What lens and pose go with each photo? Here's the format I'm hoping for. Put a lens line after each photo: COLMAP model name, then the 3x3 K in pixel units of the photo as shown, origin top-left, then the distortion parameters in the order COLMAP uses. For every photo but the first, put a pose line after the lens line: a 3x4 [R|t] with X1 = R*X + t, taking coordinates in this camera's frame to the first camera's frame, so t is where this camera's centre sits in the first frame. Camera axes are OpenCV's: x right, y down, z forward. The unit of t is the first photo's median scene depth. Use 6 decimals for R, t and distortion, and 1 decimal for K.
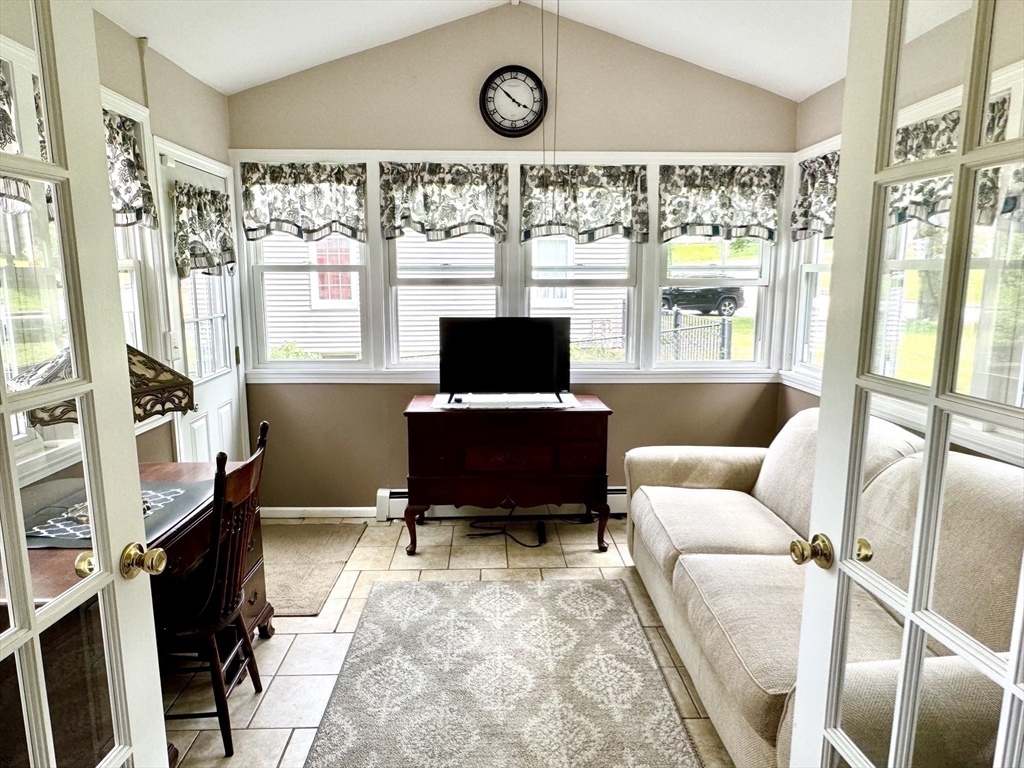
lens RADIAL K [[672.6, 0, 496.6], [0, 672.6, 388.3], [0, 0, 1]] dist [-0.048499, 0.022279]
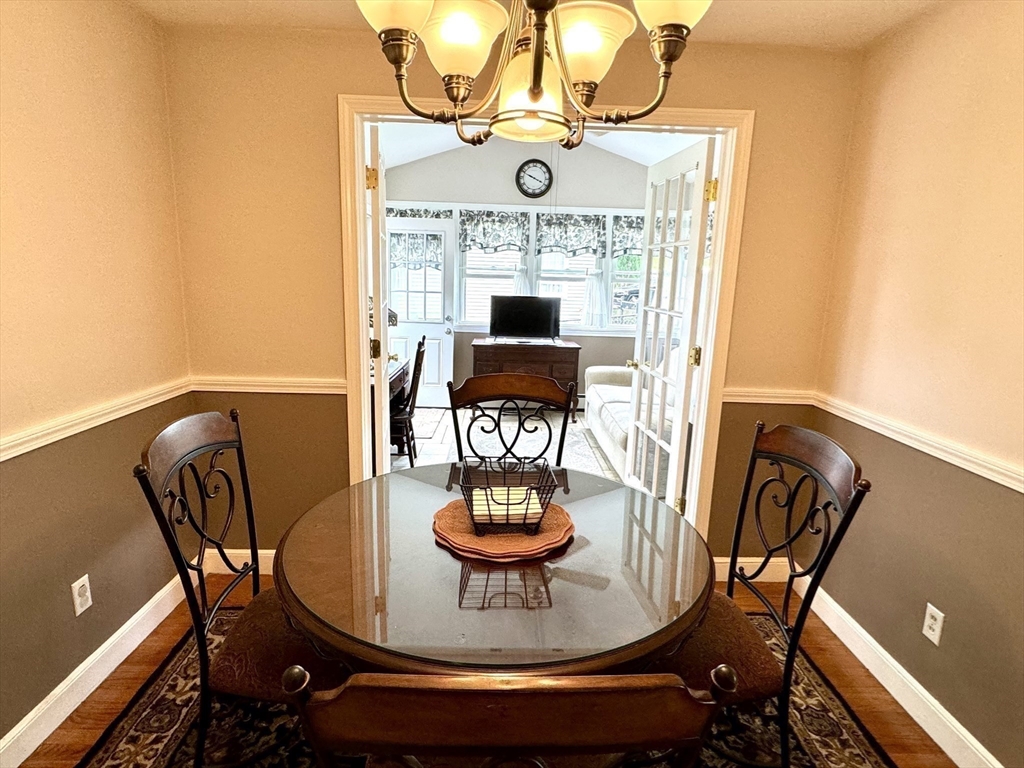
lens RADIAL K [[554.5, 0, 502.4], [0, 554.5, 382.9], [0, 0, 1]] dist [-0.030815, 0.000437]
pose [[0.999547, 0.029974, -0.002705, -0.040184], [-0.029896, 0.999231, 0.025363, 0.093201], [0.003463, -0.025271, 0.999675, -0.519480]]
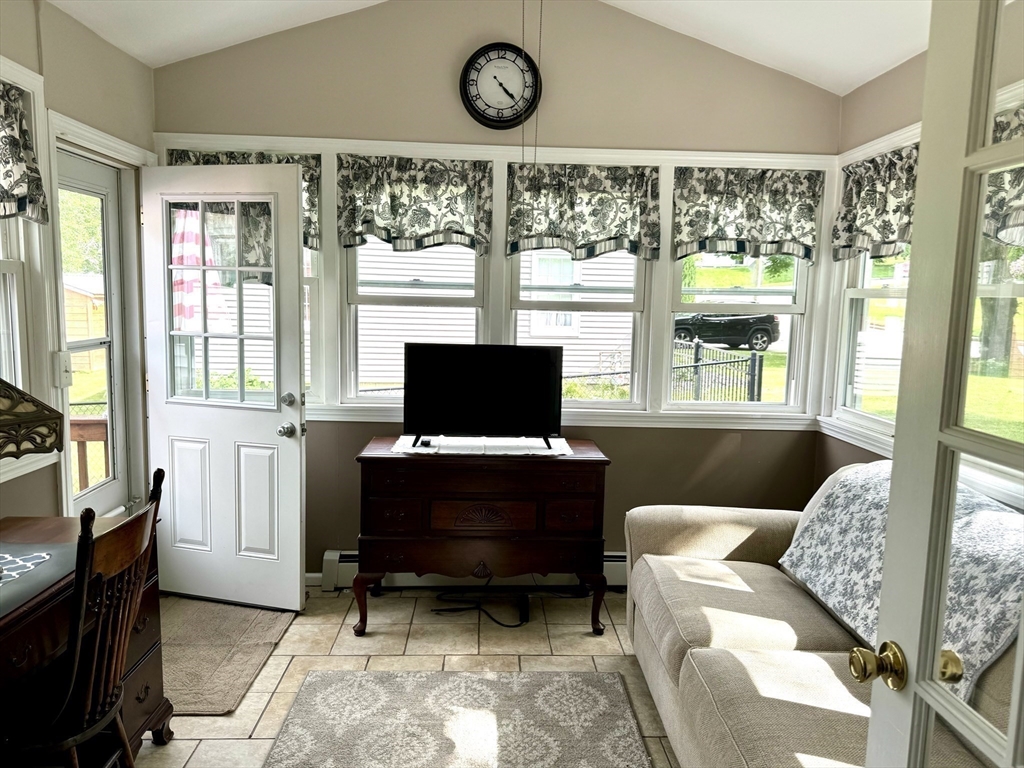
lens RADIAL K [[768.6, 0, 509.9], [0, 768.6, 393.4], [0, 0, 1]] dist [0.029570, -0.076940]
pose [[0.999598, 0.022268, 0.017549, 0.027894], [-0.021452, 0.998738, -0.045418, -0.003360], [-0.018538, 0.045023, 0.998814, 0.054180]]
